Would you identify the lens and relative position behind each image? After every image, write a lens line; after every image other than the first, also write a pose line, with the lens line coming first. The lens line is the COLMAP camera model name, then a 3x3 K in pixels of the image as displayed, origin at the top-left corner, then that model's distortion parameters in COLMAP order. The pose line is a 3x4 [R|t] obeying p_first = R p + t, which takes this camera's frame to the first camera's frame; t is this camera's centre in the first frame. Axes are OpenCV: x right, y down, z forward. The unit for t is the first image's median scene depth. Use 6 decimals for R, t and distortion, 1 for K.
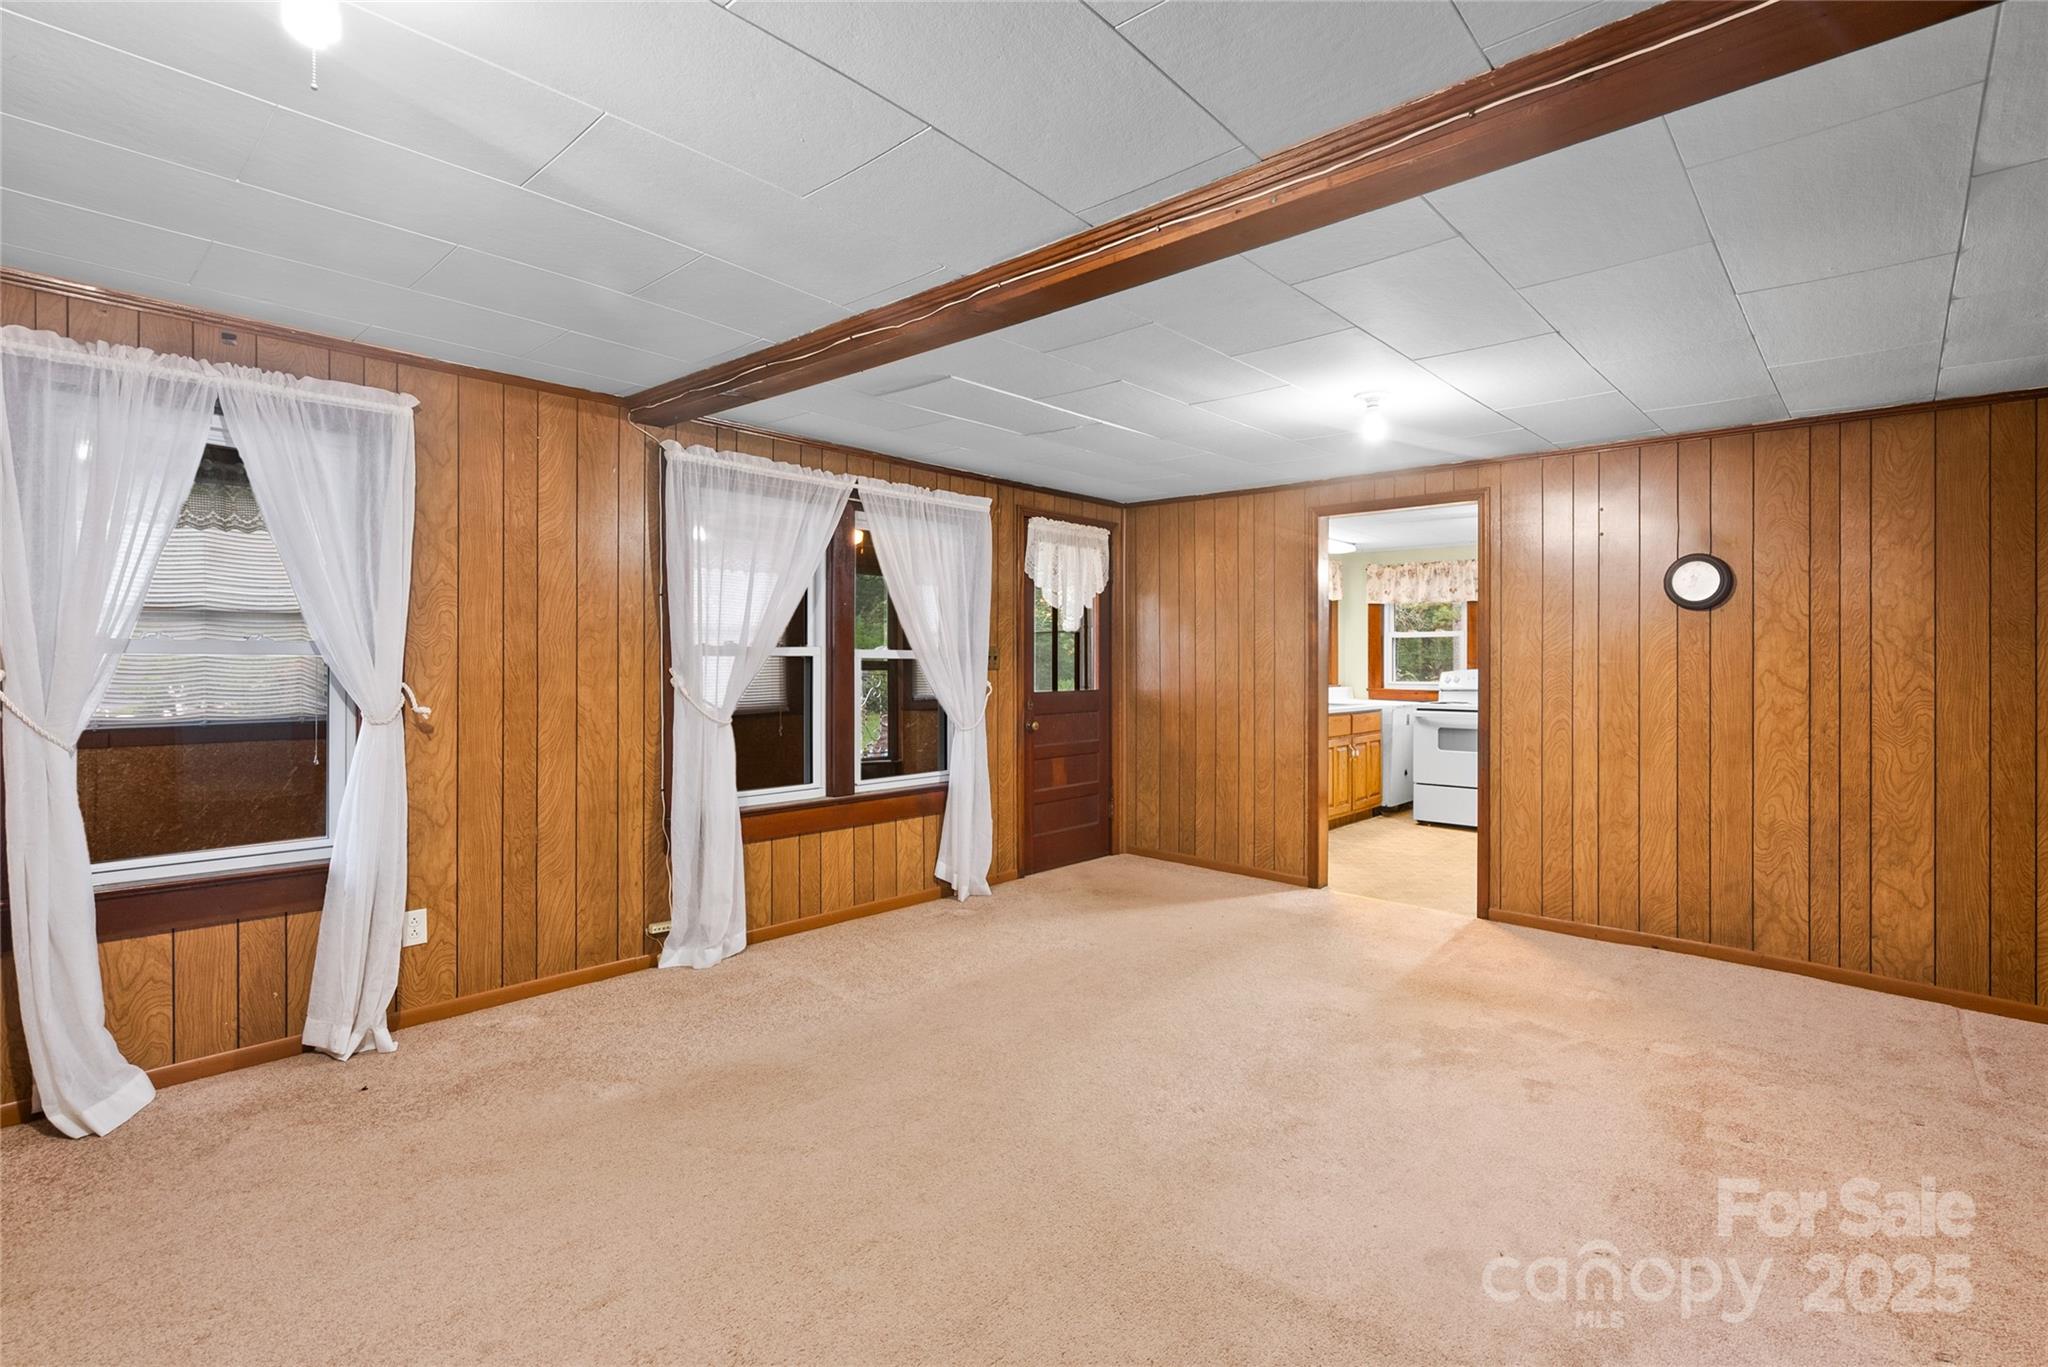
lens RADIAL K [[941.6, 0, 1030.1], [0, 941.6, 661.5], [0, 0, 1]] dist [-0.000801, -0.000042]
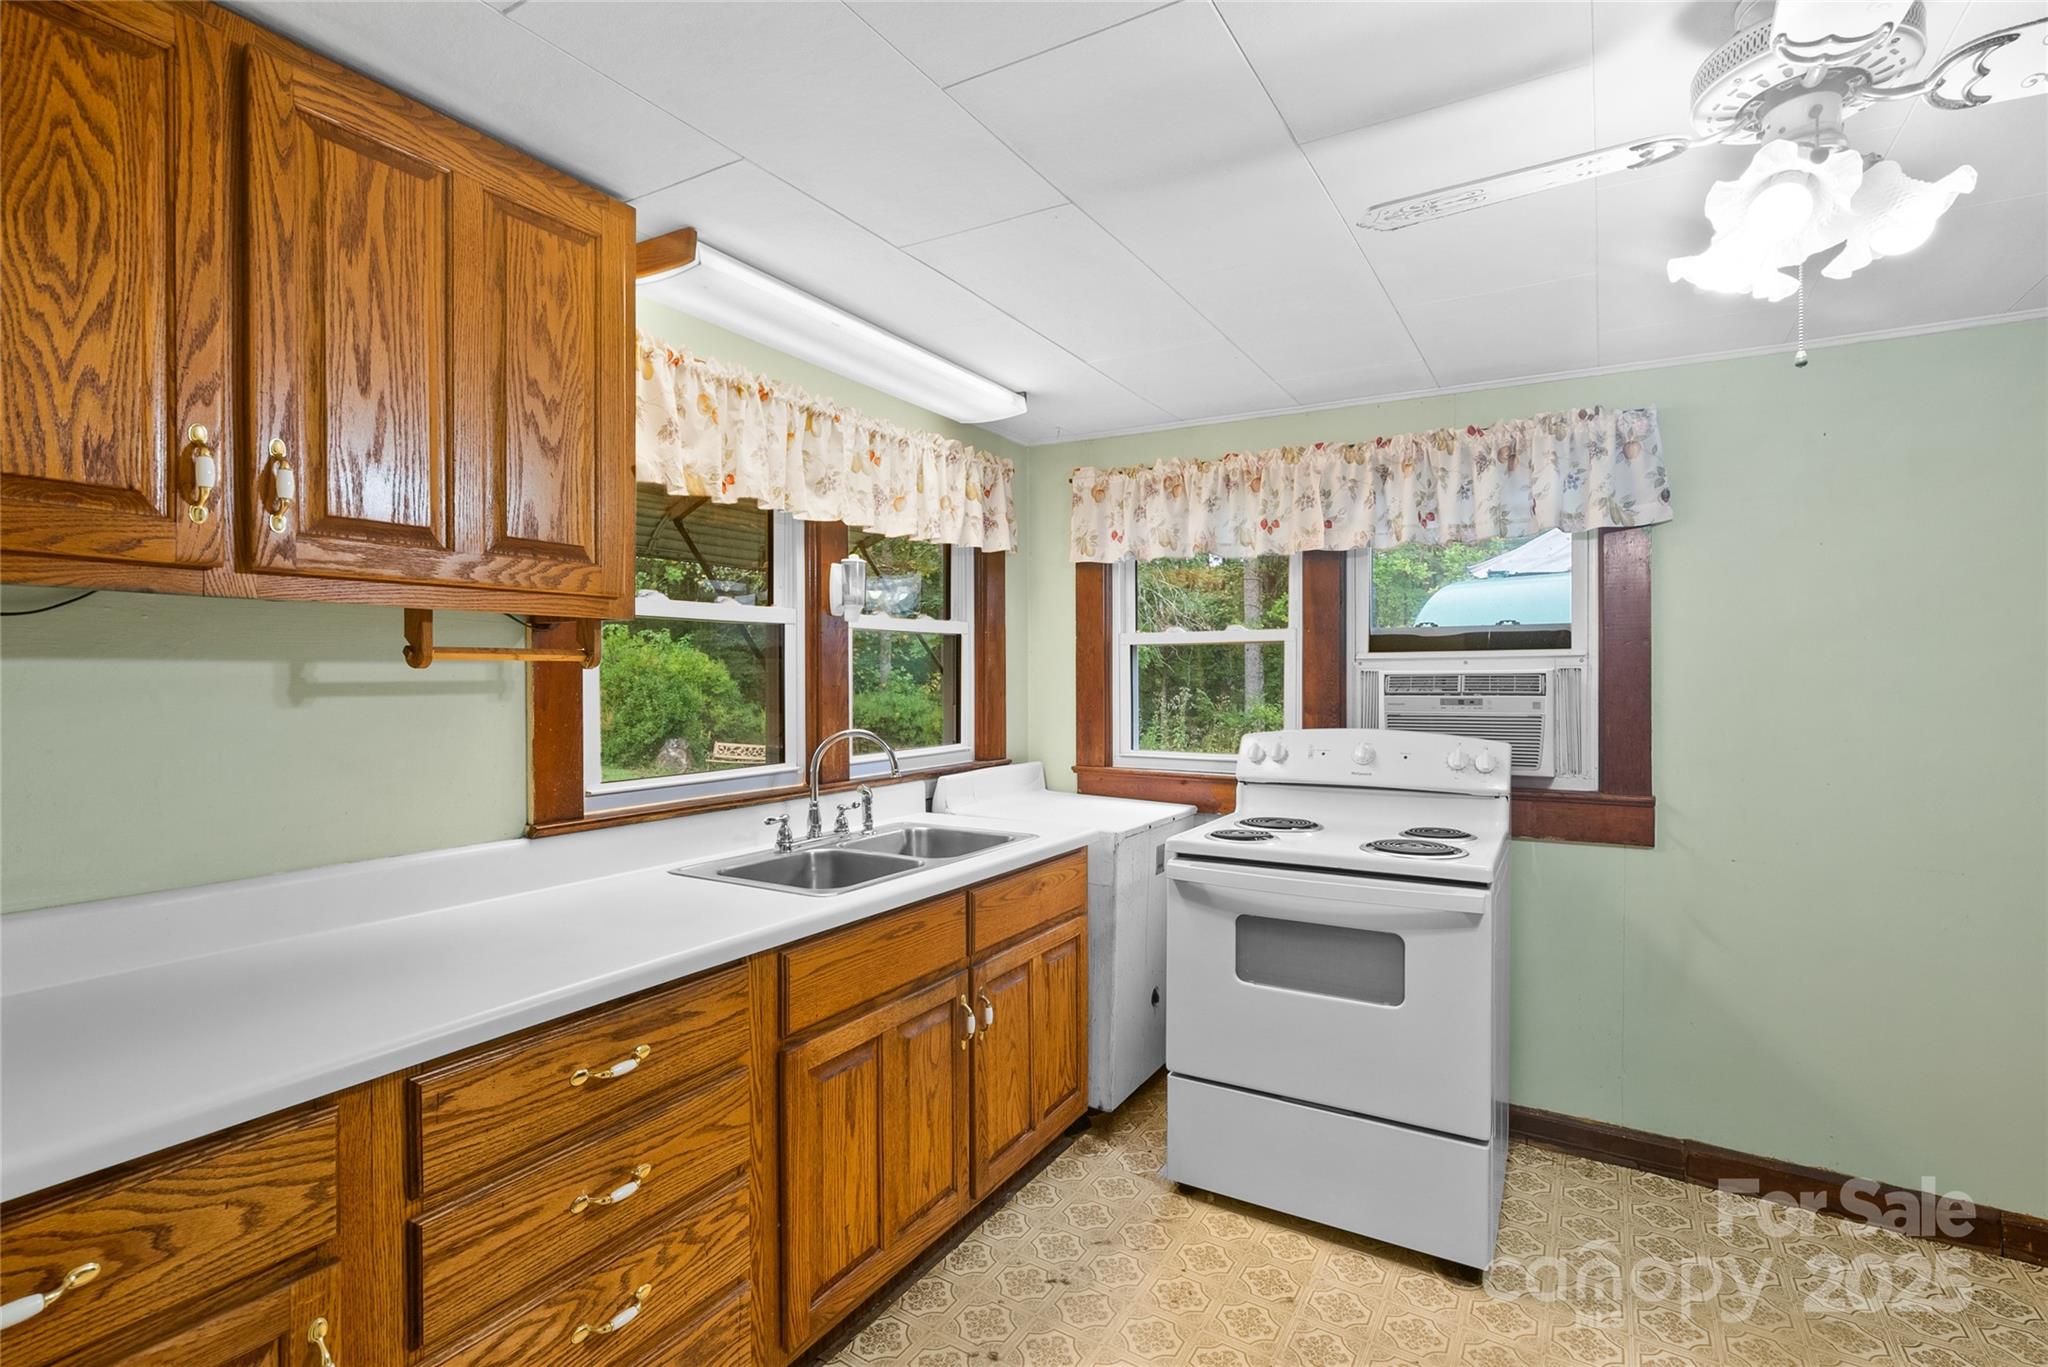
lens RADIAL K [[950.4, 0, 1024.0], [0, 950.4, 683.5], [0, 0, 1]] dist [-0.000716, -0.000148]
pose [[0.980927, -0.004974, 0.194312, 0.270709], [0.004073, 0.999979, 0.005033, -0.011402], [-0.194333, -0.004145, 0.980927, 0.629353]]
